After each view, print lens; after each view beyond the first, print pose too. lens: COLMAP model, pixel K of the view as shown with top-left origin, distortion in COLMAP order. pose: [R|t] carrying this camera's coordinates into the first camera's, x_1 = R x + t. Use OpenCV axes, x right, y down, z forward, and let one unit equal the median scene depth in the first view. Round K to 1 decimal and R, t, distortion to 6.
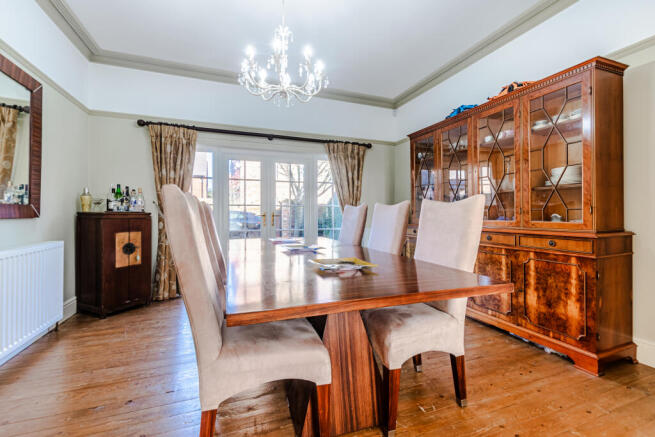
lens RADIAL K [[283.5, 0, 327.6], [0, 283.5, 215.4], [0, 0, 1]] dist [0.001282, -0.000172]
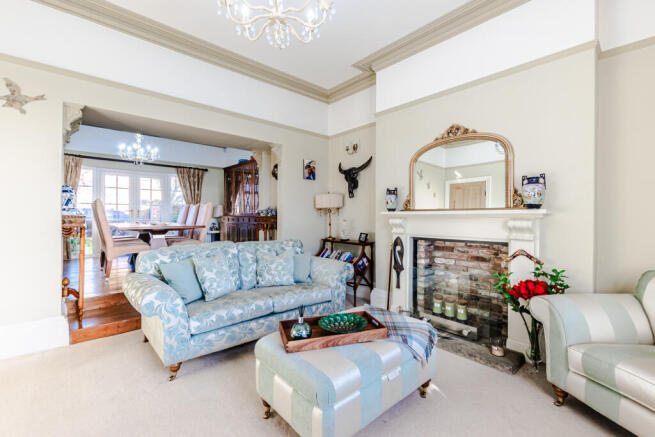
lens RADIAL K [[283.5, 0, 326.2], [0, 283.5, 216.6], [0, 0, 1]] dist [0.001282, -0.000172]
pose [[0.932402, 0.000627, 0.361424, 0.212486], [-0.000910, 0.999999, 0.000614, 0.028873], [-0.361423, -0.000902, 0.932402, -0.856233]]
